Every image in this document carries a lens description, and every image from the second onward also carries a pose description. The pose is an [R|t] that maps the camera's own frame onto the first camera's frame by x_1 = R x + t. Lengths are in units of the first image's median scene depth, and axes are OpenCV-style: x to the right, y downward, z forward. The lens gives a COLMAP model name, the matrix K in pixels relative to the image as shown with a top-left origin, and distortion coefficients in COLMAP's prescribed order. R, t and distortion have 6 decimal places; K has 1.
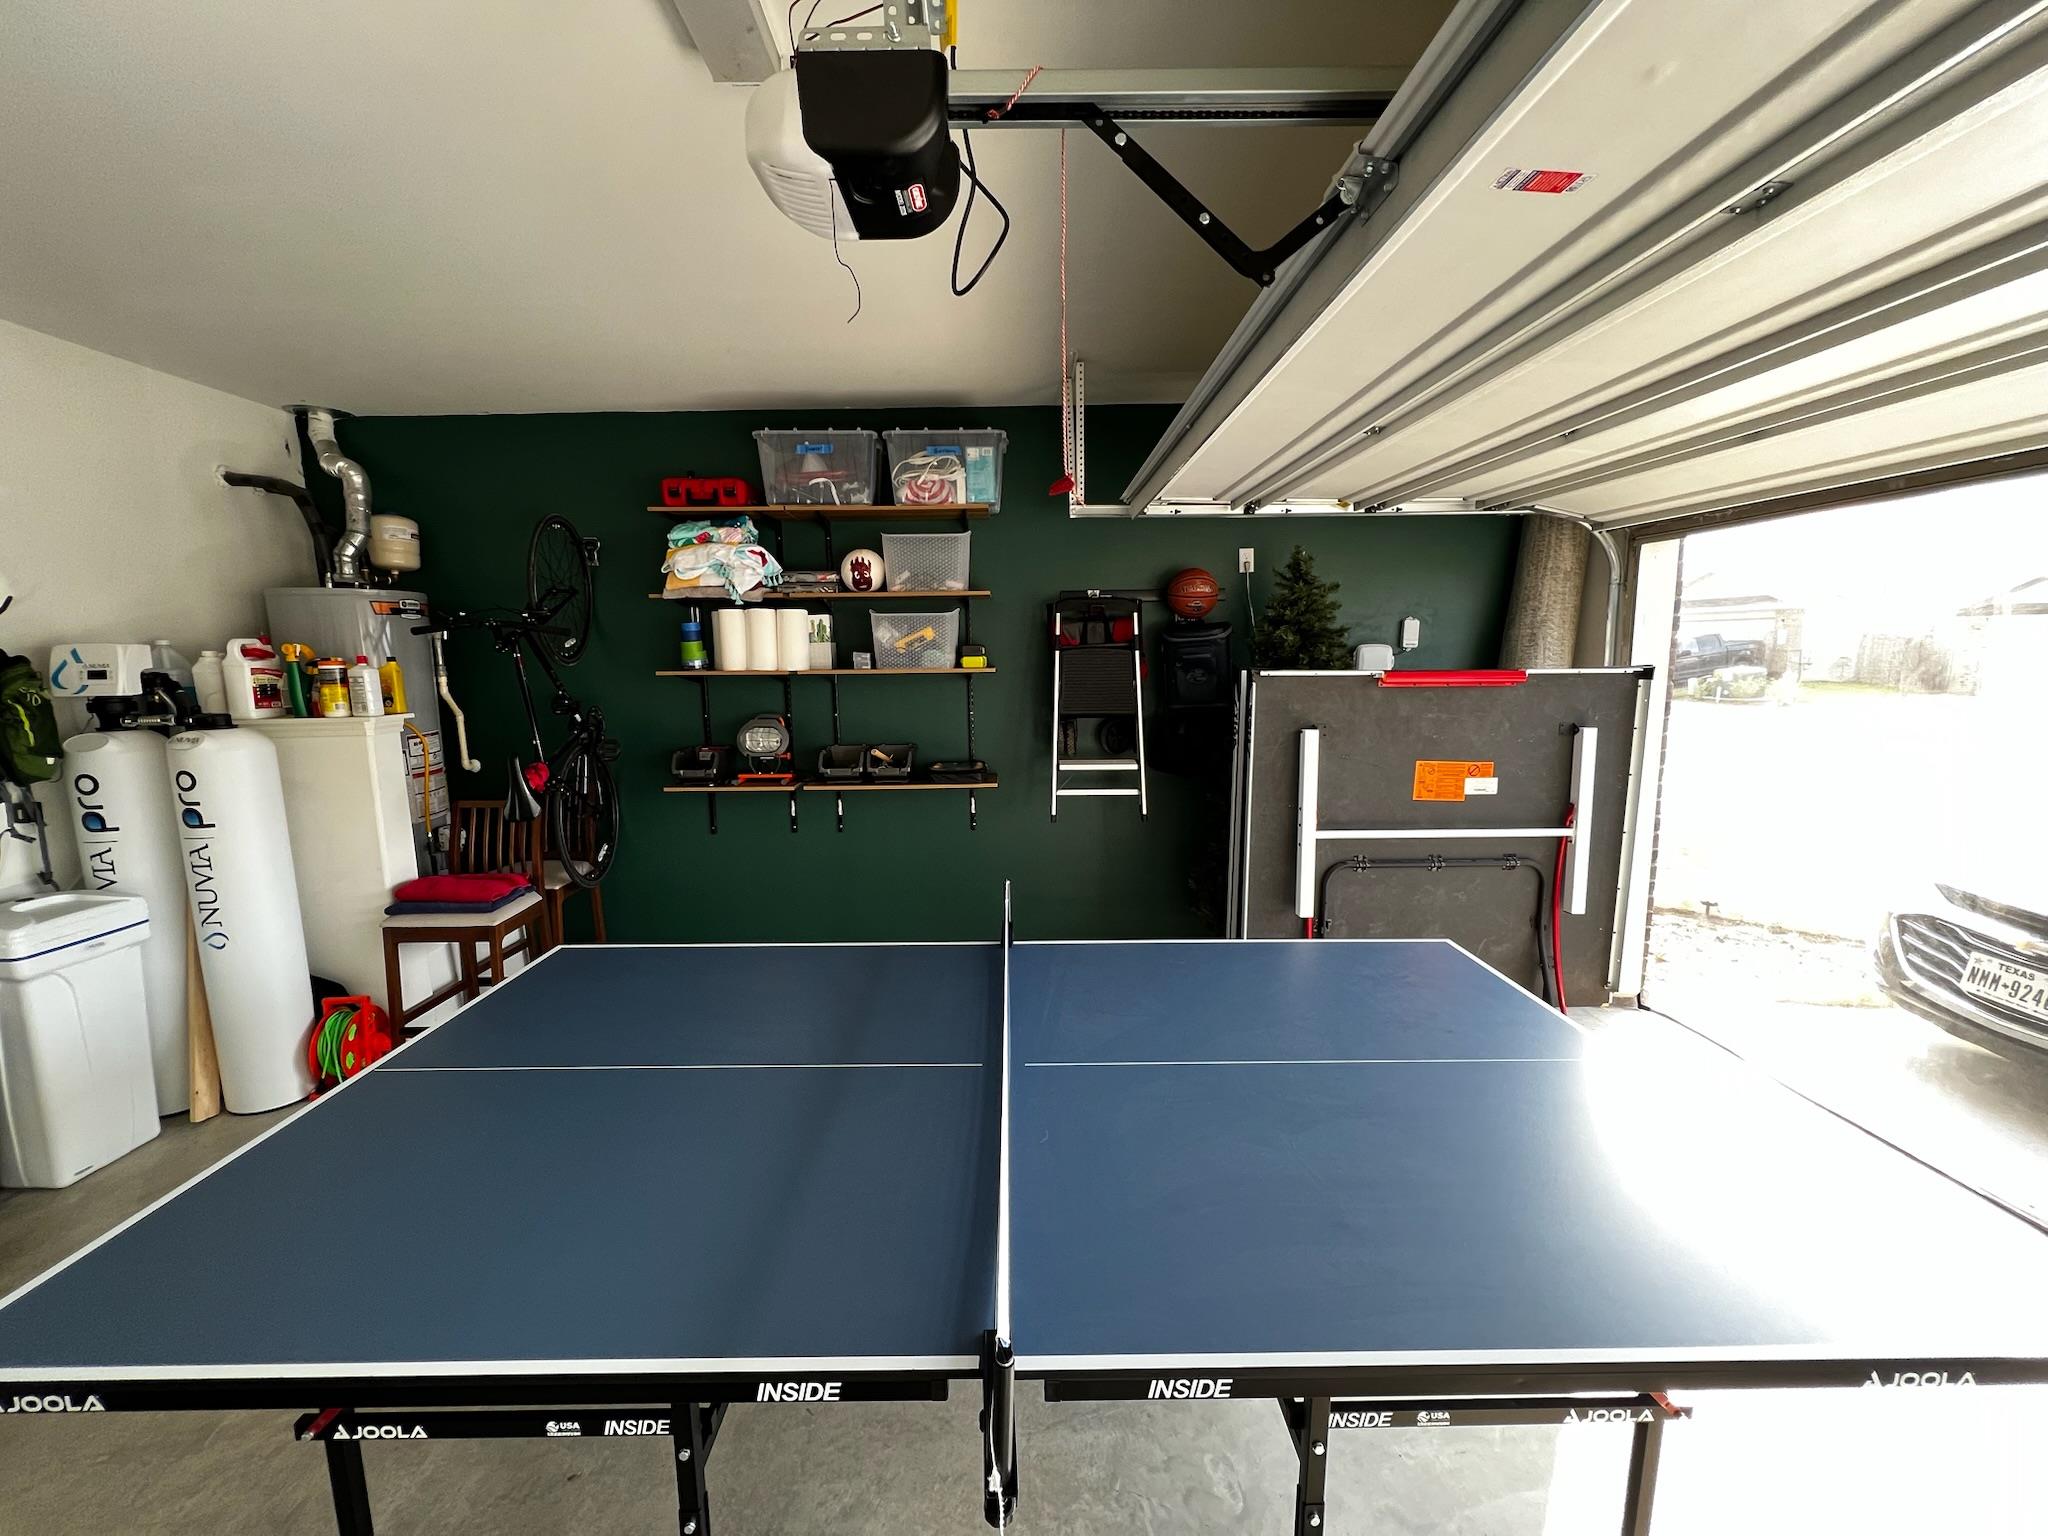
lens RADIAL K [[818.7, 0, 1023.6], [0, 818.7, 769.8], [0, 0, 1]] dist [-0.001346, -0.000365]
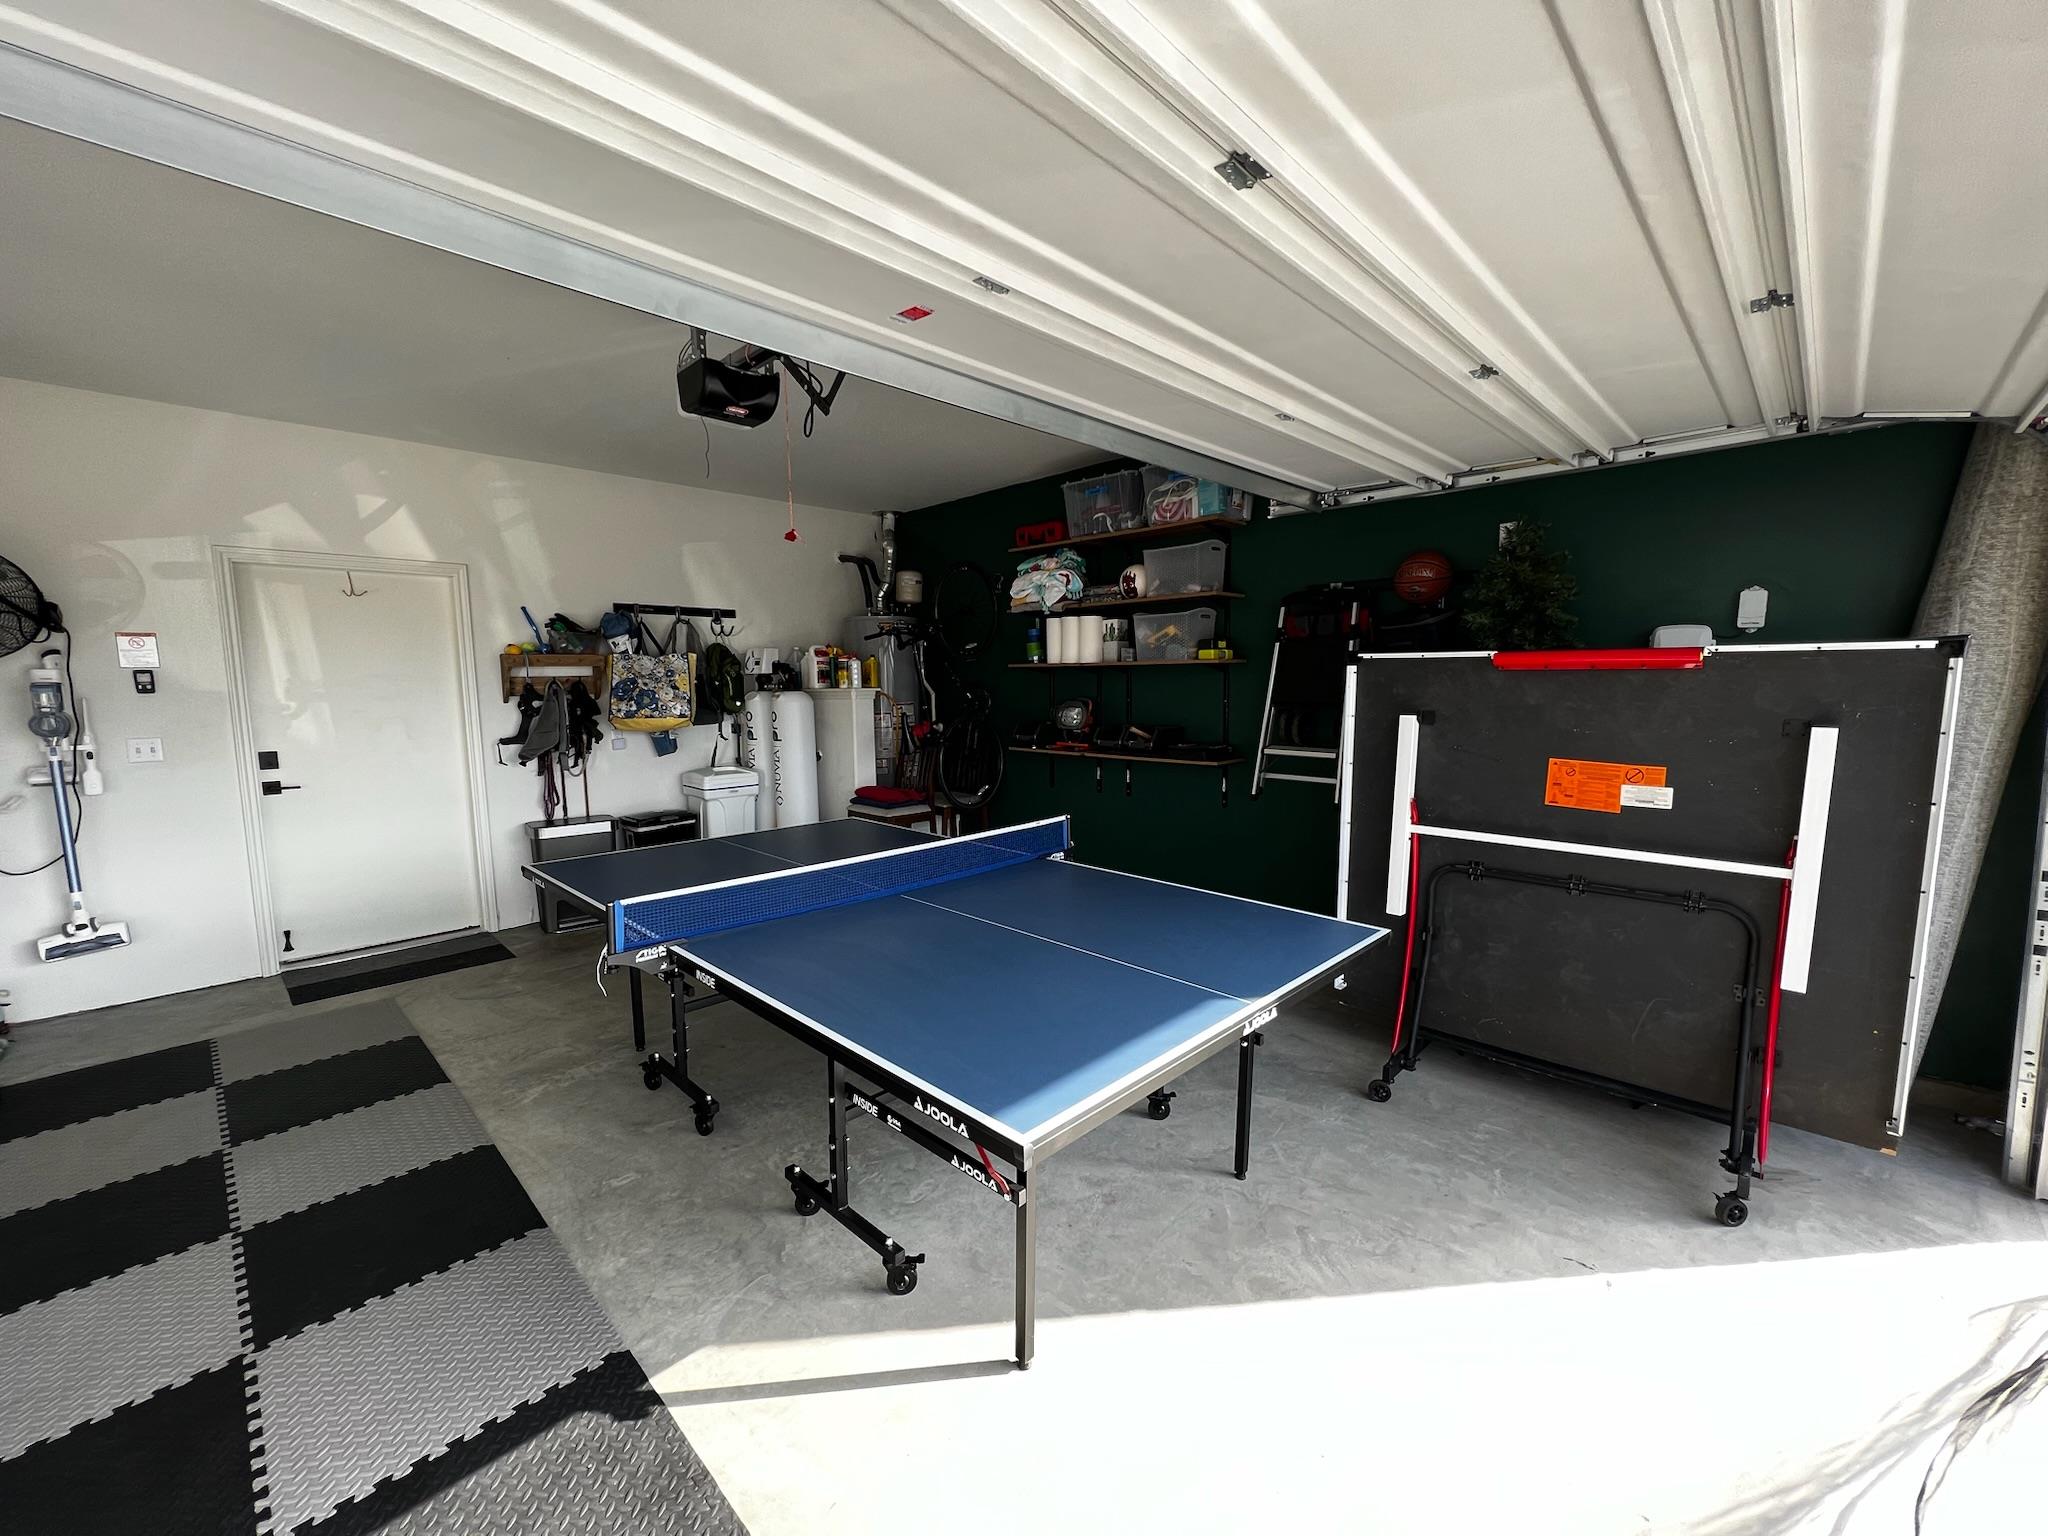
lens RADIAL K [[818.7, 0, 1028.2], [0, 818.7, 769.5], [0, 0, 1]] dist [-0.001346, -0.000365]
pose [[0.707211, 0.082900, -0.702126, 0.602798], [-0.098233, 0.994991, 0.018535, 0.033020], [0.700145, 0.055864, 0.711812, 0.022914]]
